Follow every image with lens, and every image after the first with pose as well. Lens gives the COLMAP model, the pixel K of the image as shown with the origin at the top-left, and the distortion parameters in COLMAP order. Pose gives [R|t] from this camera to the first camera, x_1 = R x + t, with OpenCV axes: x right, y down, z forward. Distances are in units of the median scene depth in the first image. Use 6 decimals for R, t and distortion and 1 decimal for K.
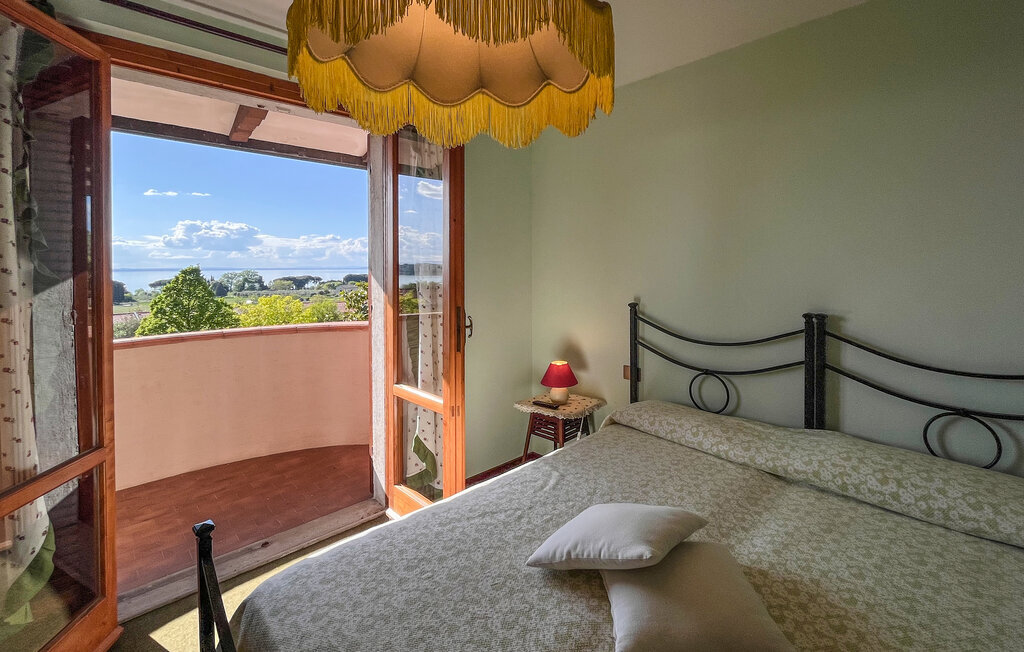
lens RADIAL K [[467.9, 0, 541.7], [0, 467.9, 271.7], [0, 0, 1]] dist [-0.005025, 0.000466]
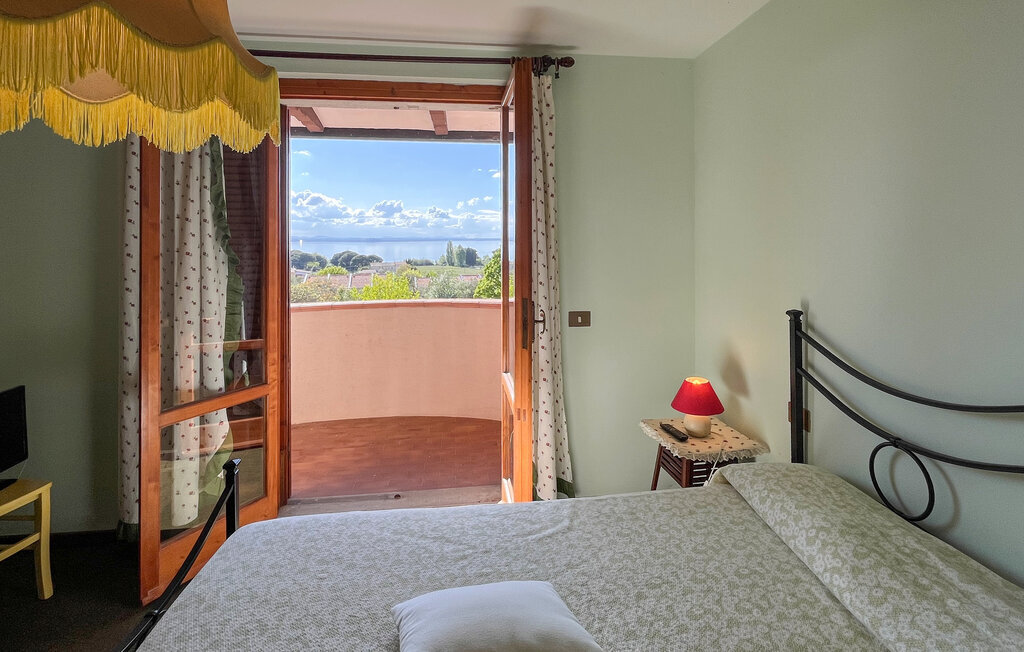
lens RADIAL K [[509.3, 0, 504.2], [0, 509.3, 239.9], [0, 0, 1]] dist [-0.001191, -0.001364]
pose [[0.778281, 0.005303, -0.627894, 0.366537], [-0.008678, 0.999960, -0.002312, -0.031623], [0.627856, 0.007248, 0.778296, 0.199585]]
